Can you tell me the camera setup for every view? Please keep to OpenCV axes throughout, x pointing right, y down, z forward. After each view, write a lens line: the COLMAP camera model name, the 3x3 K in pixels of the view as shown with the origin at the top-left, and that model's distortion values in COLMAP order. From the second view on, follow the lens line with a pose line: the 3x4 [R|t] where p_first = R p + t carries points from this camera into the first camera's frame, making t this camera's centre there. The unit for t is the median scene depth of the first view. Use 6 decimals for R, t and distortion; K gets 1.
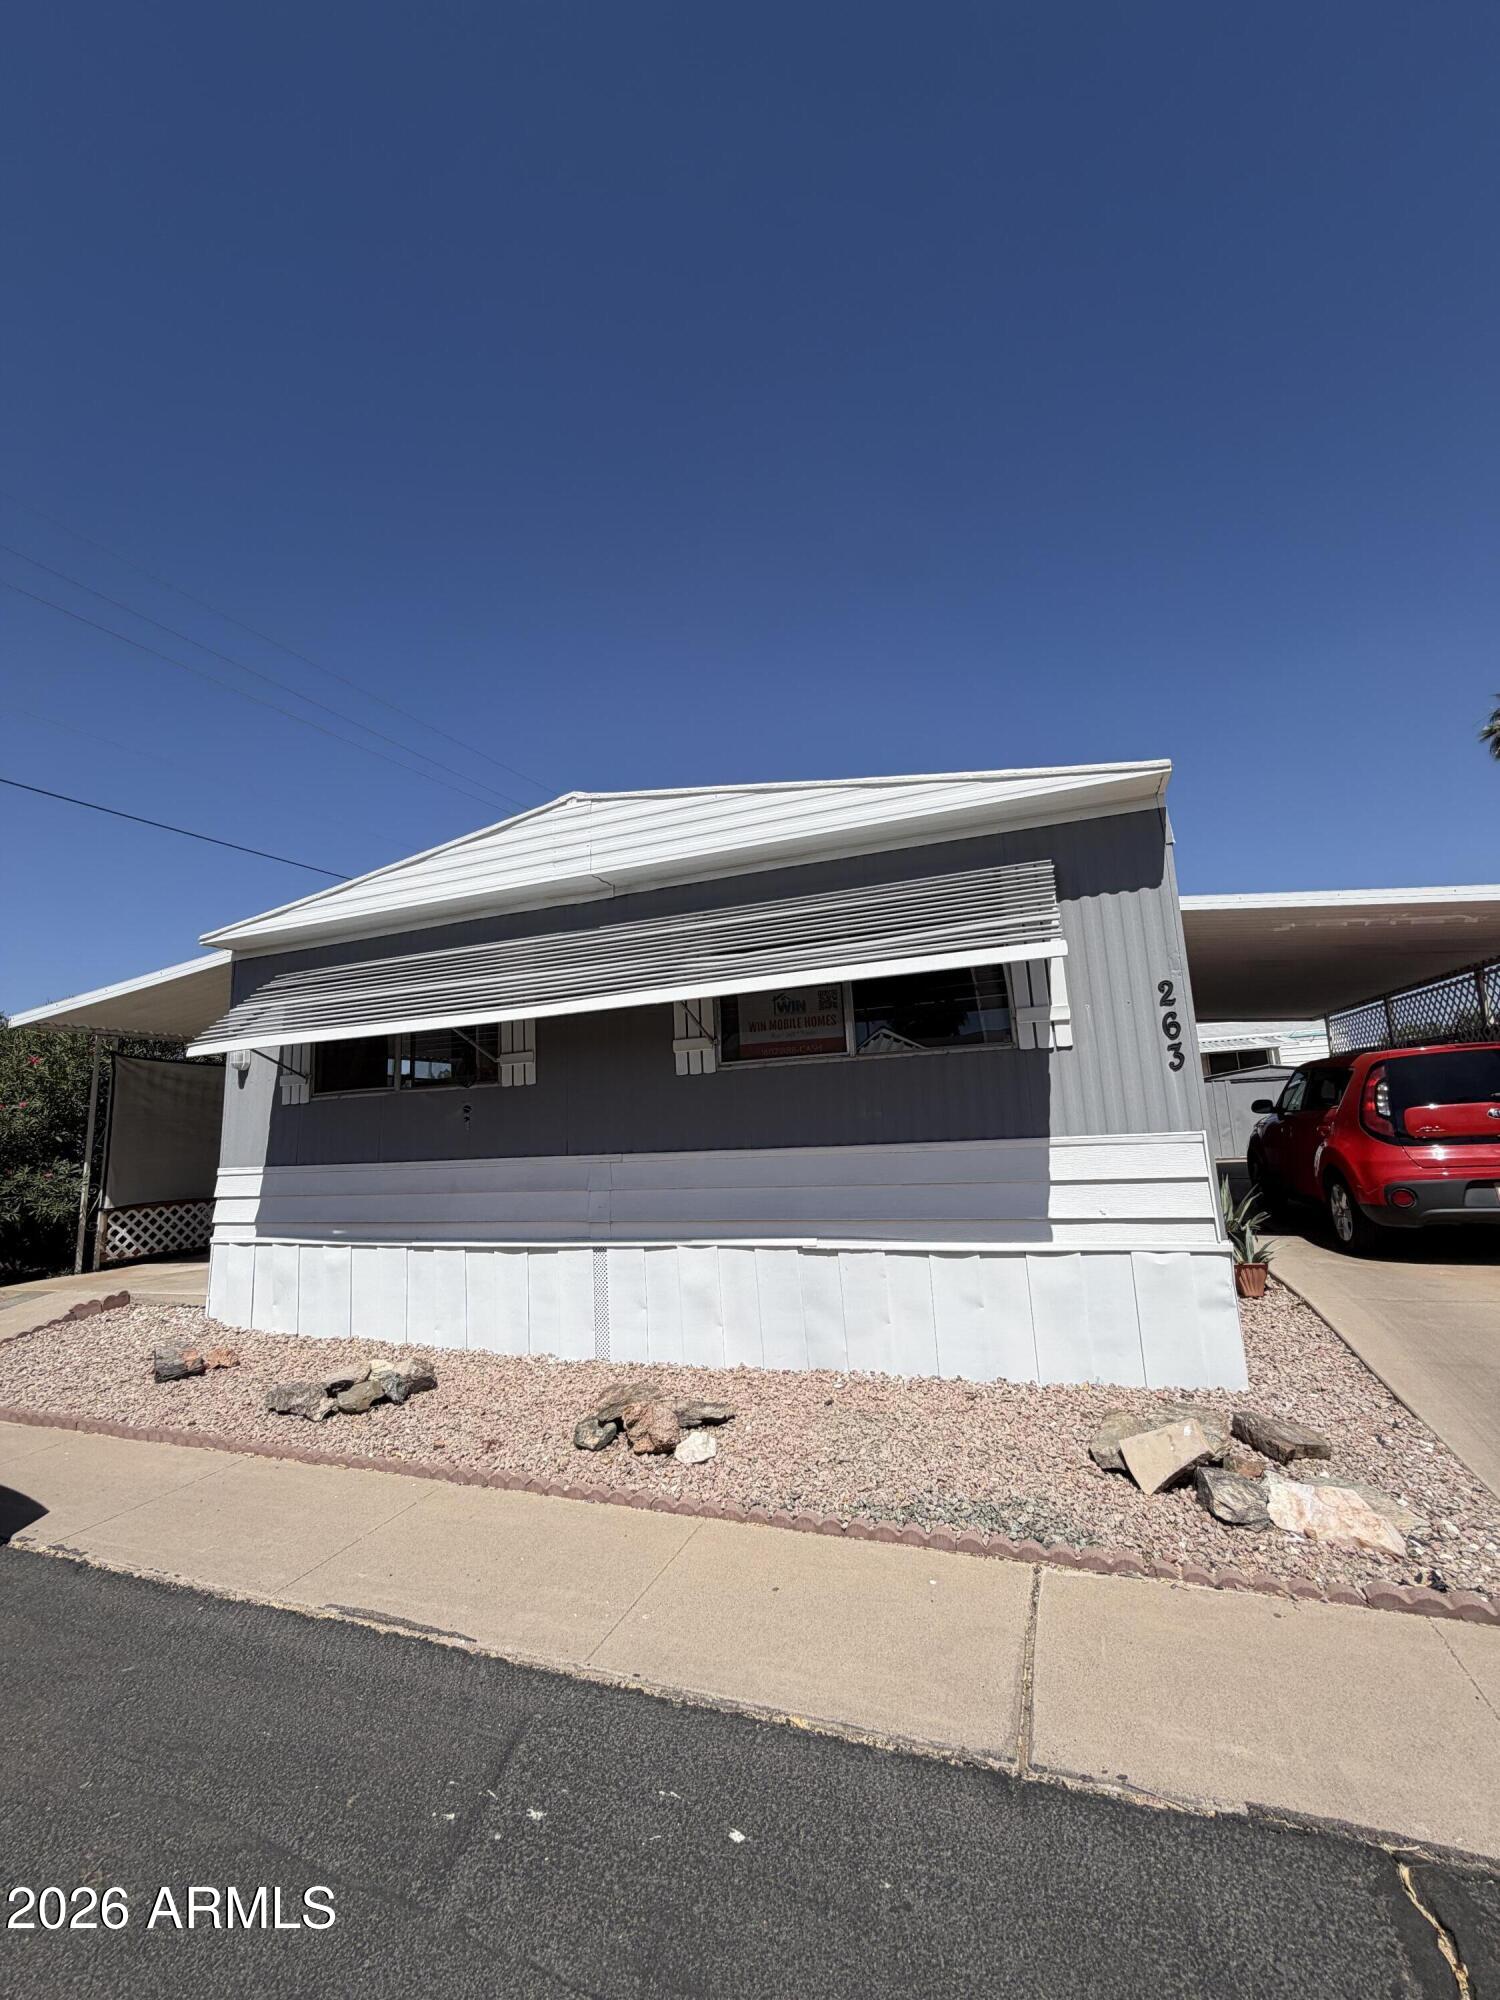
lens RADIAL K [[796.8, 0, 748.8], [0, 796.8, 995.4], [0, 0, 1]] dist [-0.003584, 0.000693]
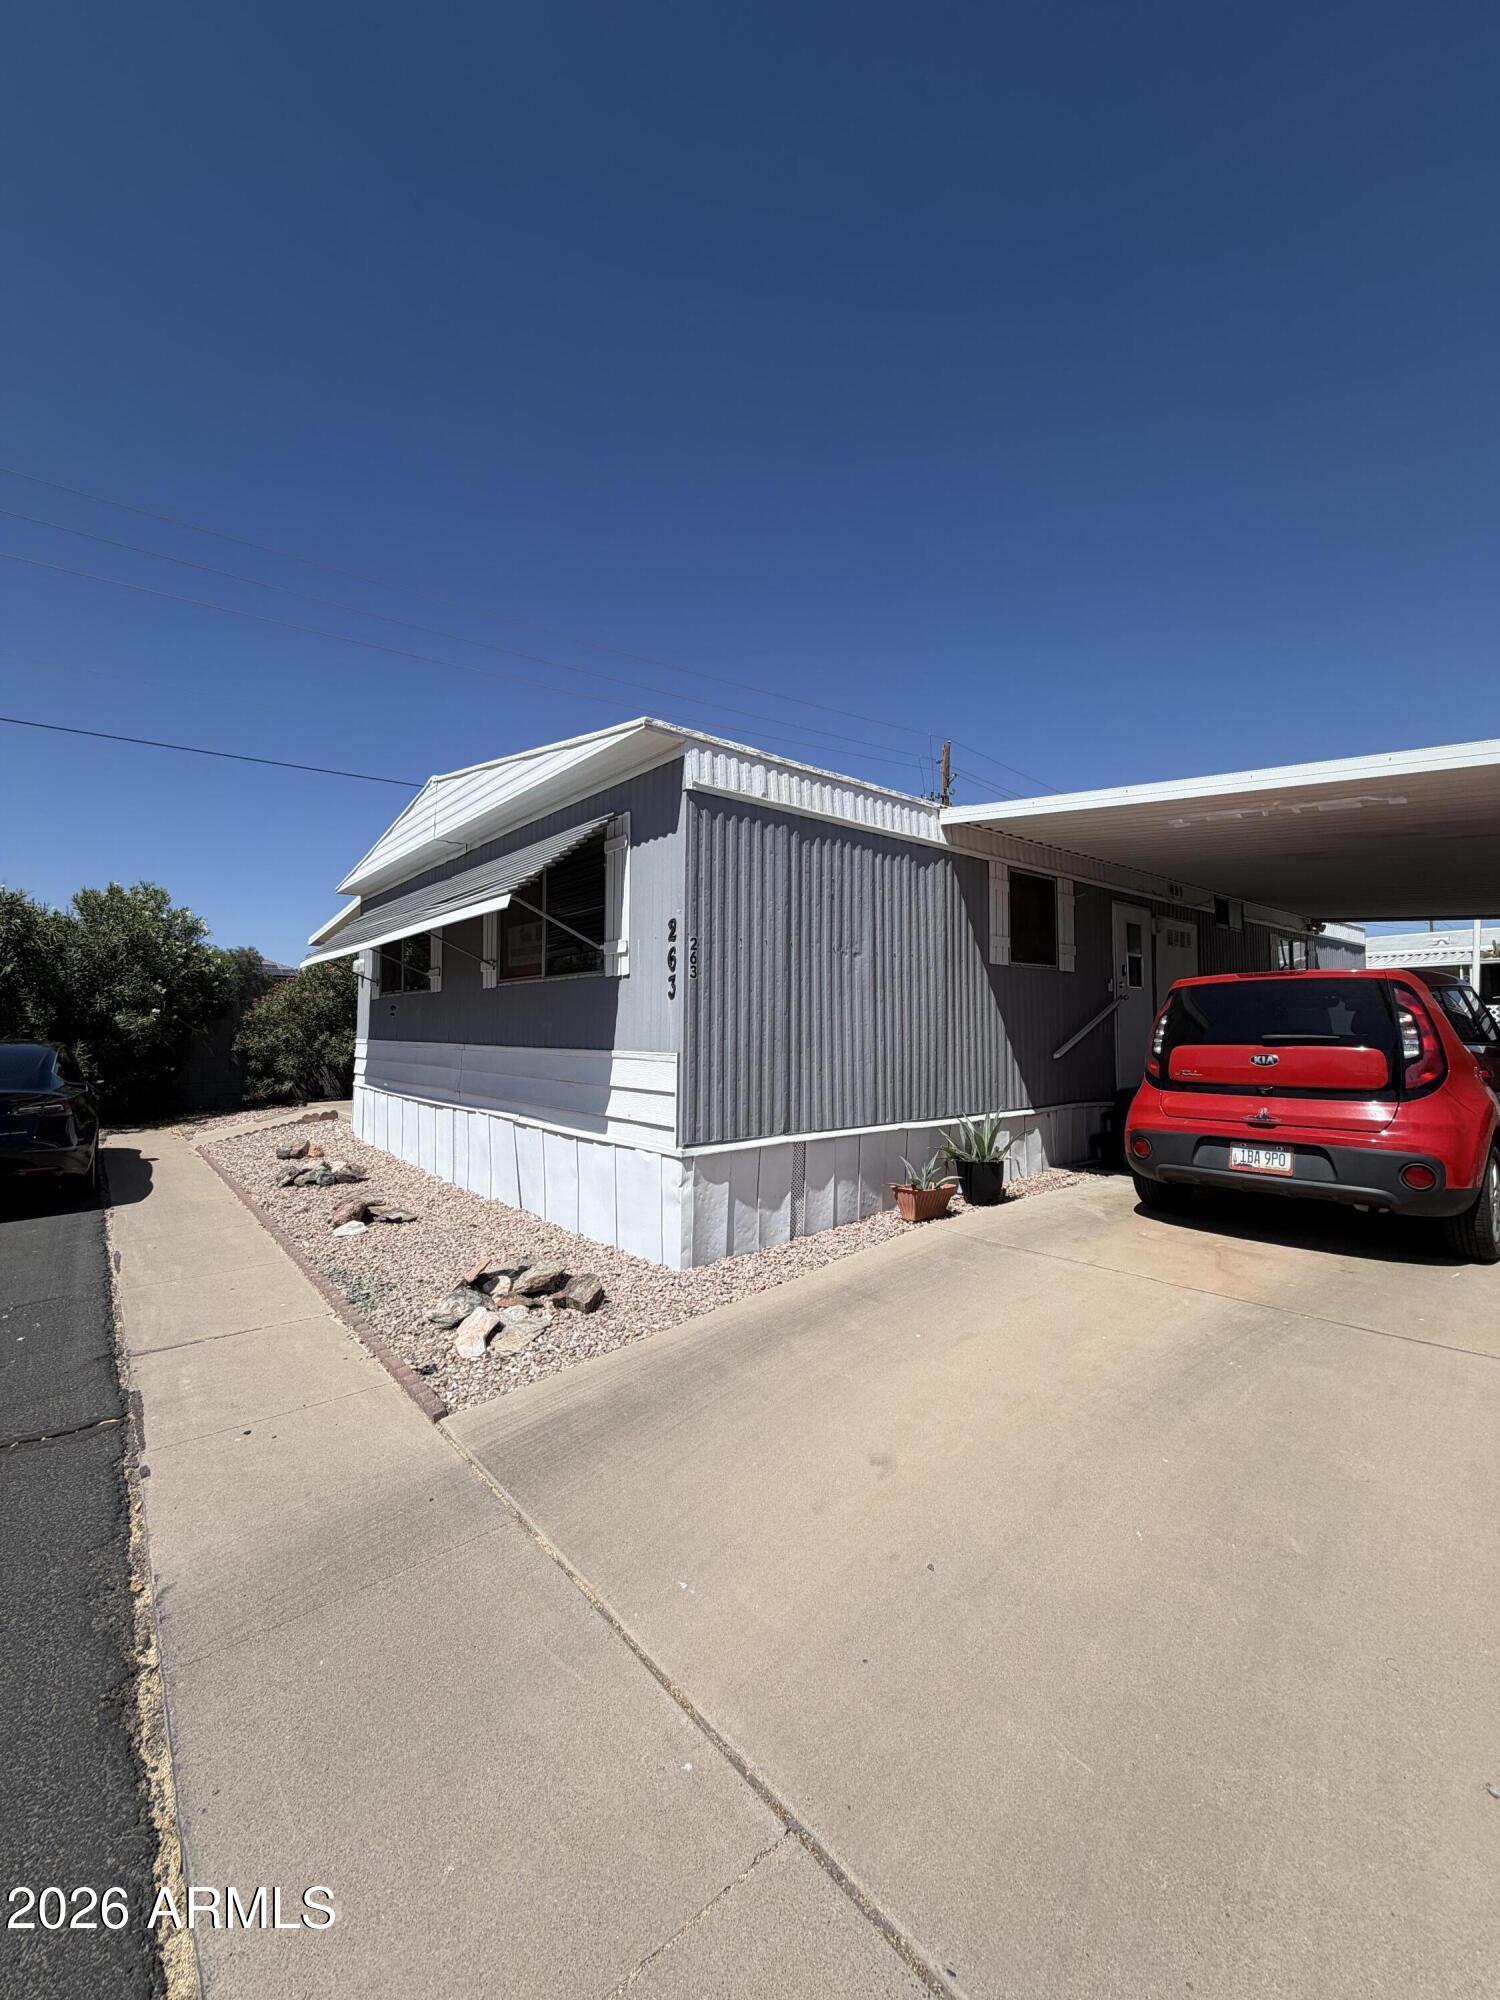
lens RADIAL K [[796.8, 0, 748.8], [0, 796.8, 995.4], [0, 0, 1]] dist [-0.003584, 0.000693]
pose [[0.870411, 0.029125, -0.491464, 1.067834], [0.036803, 0.991606, 0.123945, -0.042272], [0.490948, -0.125970, 0.862033, 0.071592]]
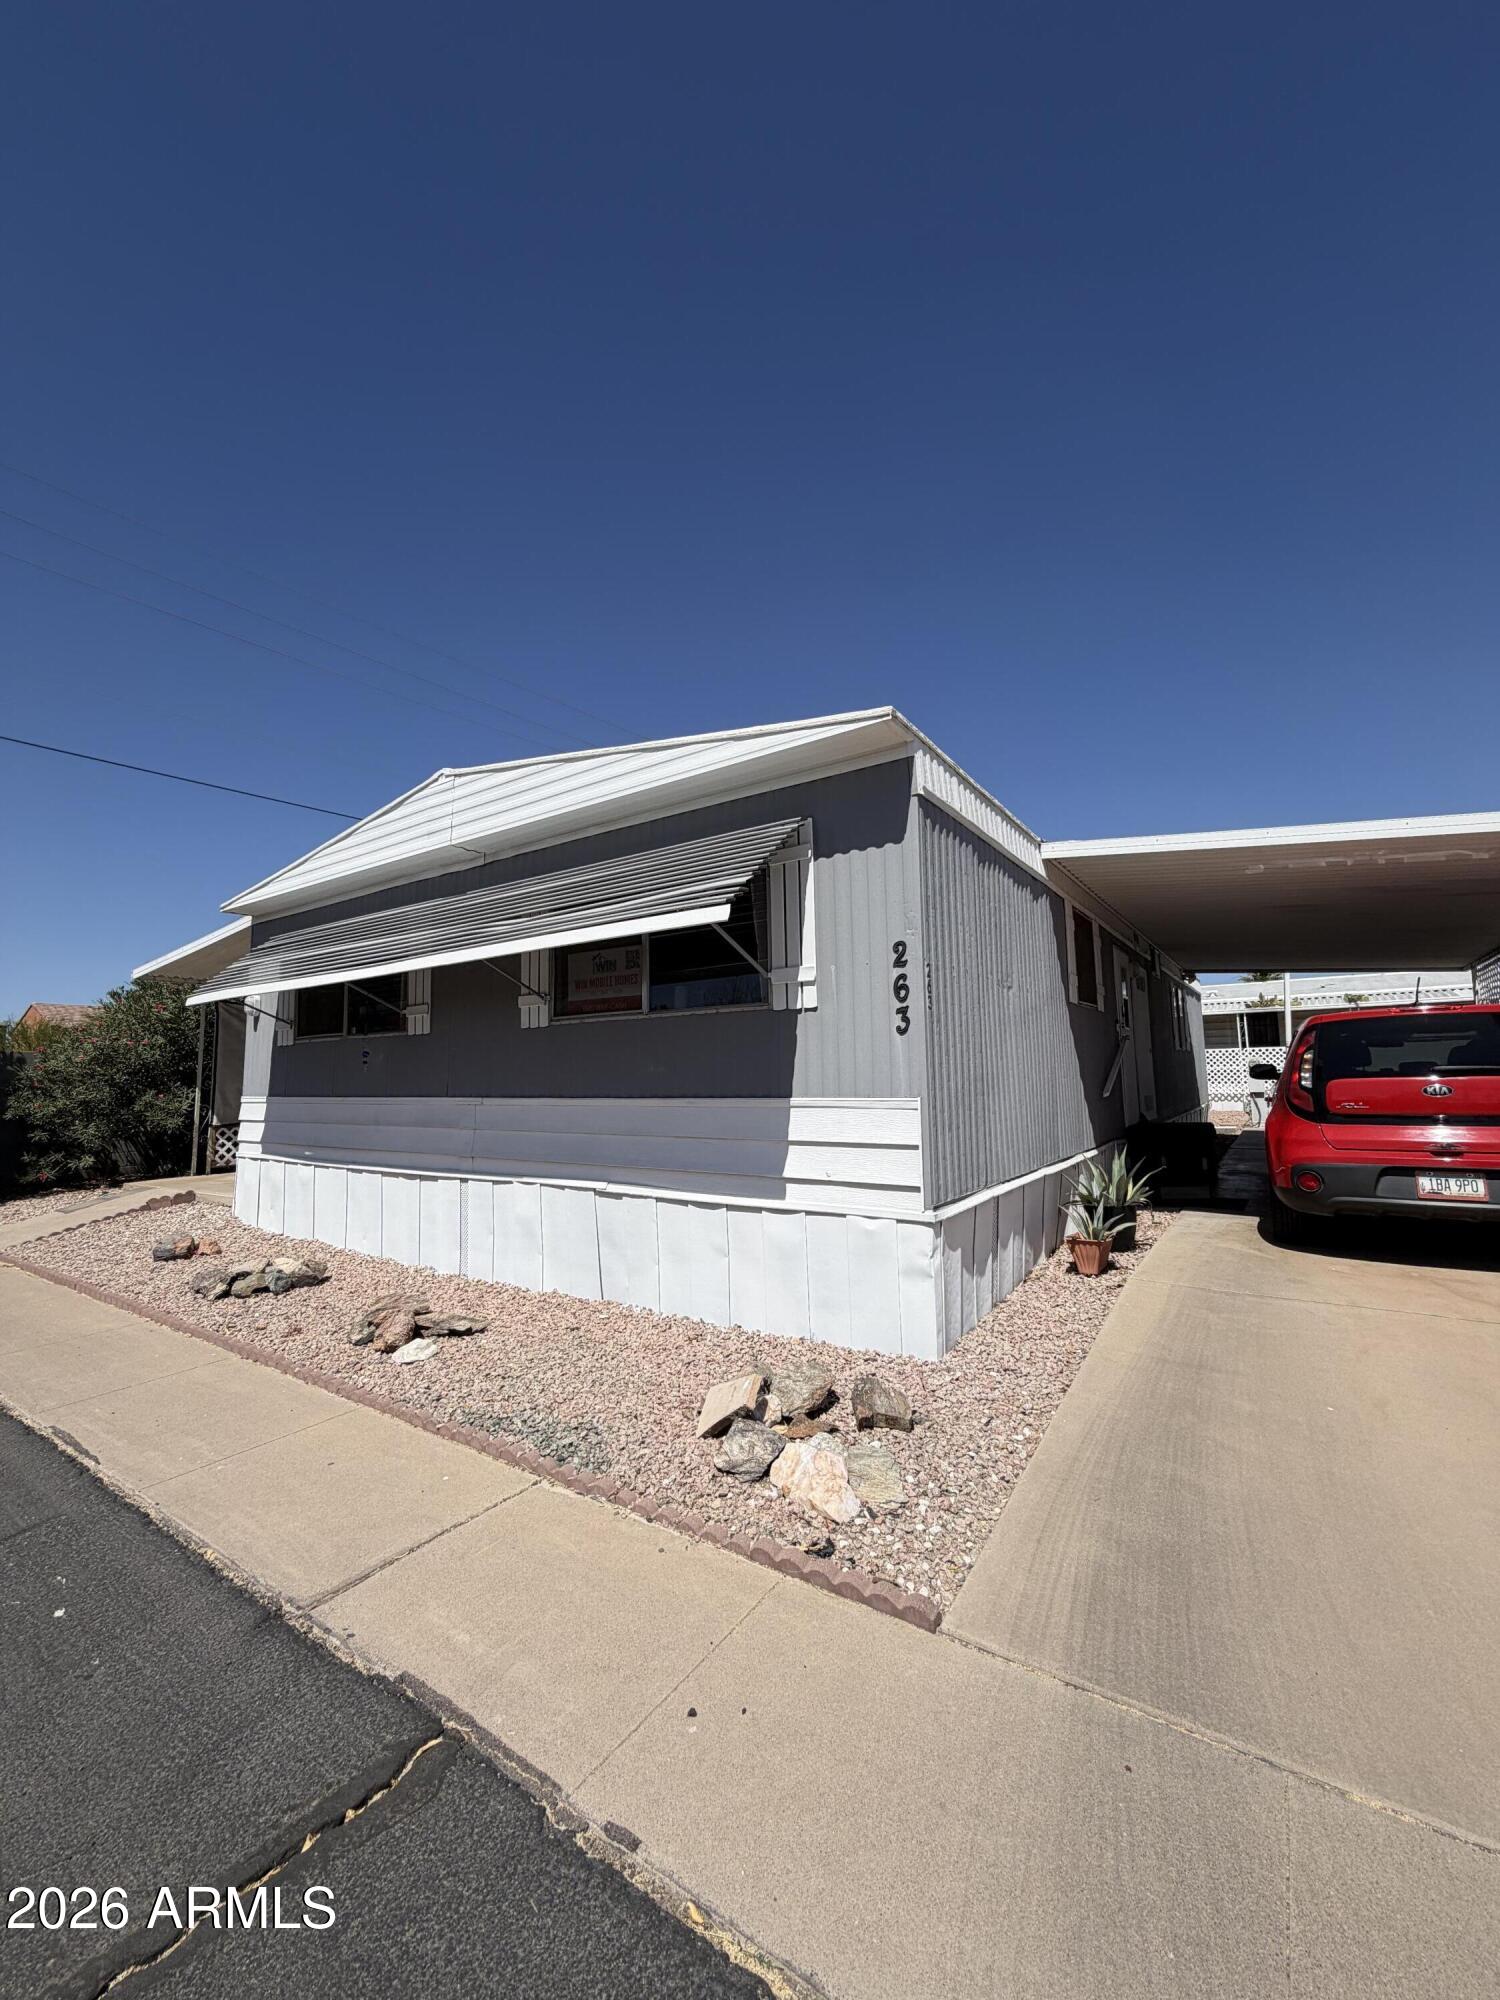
lens RADIAL K [[795.6, 0, 747.4], [0, 795.6, 997.1], [0, 0, 1]] dist [0.000154, -0.000043]
pose [[0.971481, 0.008399, -0.236969, 0.523901], [0.008447, 0.997512, 0.069984, -0.018101], [0.236968, -0.069990, 0.968993, 0.021741]]
